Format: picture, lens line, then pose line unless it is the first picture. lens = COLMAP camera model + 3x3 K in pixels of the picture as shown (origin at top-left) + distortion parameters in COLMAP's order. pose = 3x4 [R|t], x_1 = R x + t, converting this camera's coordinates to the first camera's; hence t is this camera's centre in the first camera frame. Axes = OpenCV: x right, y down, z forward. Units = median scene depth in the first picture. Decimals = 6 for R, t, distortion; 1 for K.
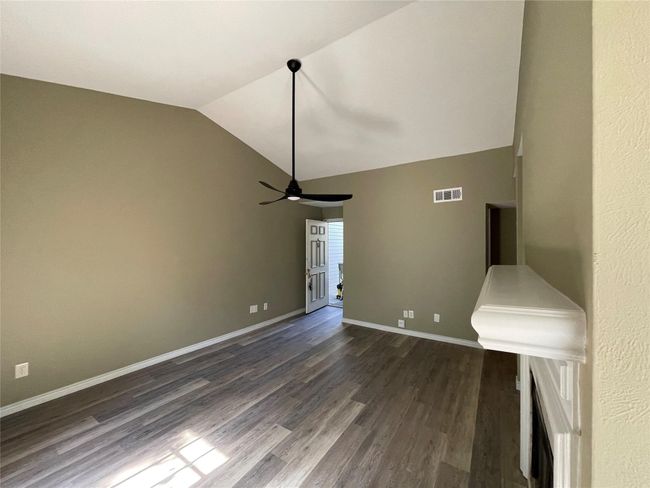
lens RADIAL K [[262.8, 0, 323.6], [0, 262.8, 241.3], [0, 0, 1]] dist [-0.002650, -0.000343]
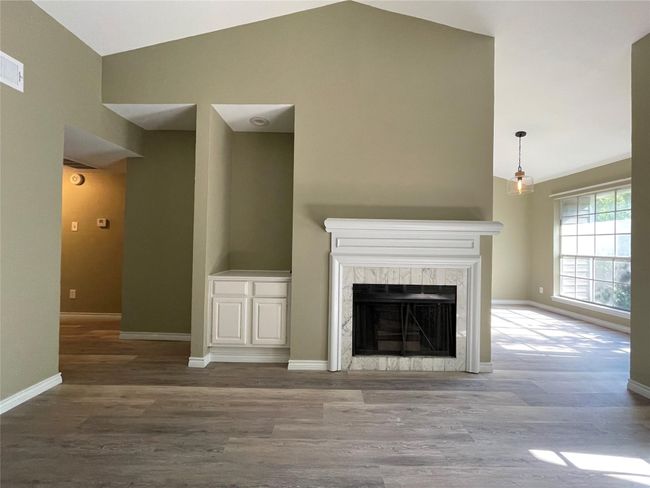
lens RADIAL K [[262.8, 0, 323.6], [0, 262.8, 241.3], [0, 0, 1]] dist [-0.002650, -0.000343]
pose [[-0.554485, 0.001860, 0.832192, -0.190475], [-0.019579, 0.999692, -0.015280, 0.128384], [-0.831963, -0.024766, -0.554278, 1.016062]]
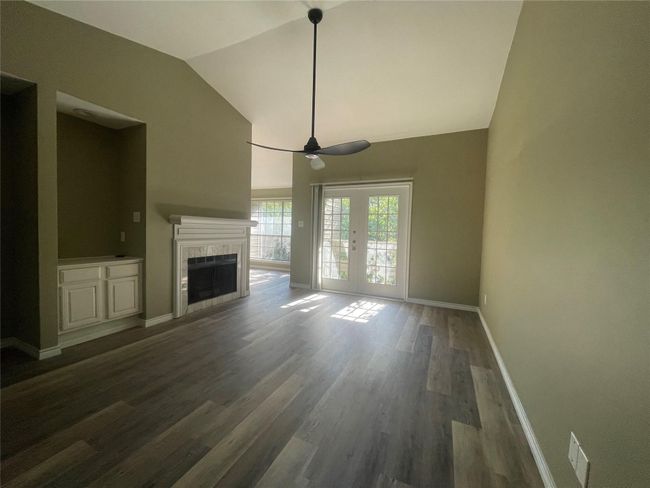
lens RADIAL K [[262.8, 0, 323.6], [0, 262.8, 241.3], [0, 0, 1]] dist [-0.002650, -0.000343]
pose [[-0.988102, -0.021171, -0.152336, -0.013517], [-0.027779, 0.998757, 0.041386, 0.098189], [0.151270, 0.045126, -0.987462, 1.760284]]
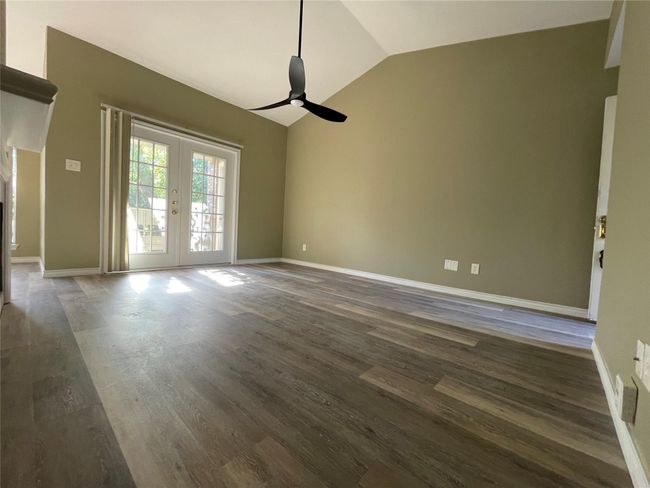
lens RADIAL K [[262.8, 0, 323.6], [0, 262.8, 241.3], [0, 0, 1]] dist [-0.002650, -0.000343]
pose [[-0.138670, 0.026604, -0.989981, 0.752175], [-0.046721, 0.998350, 0.033373, 0.273672], [0.989236, 0.050881, -0.137199, 1.109791]]
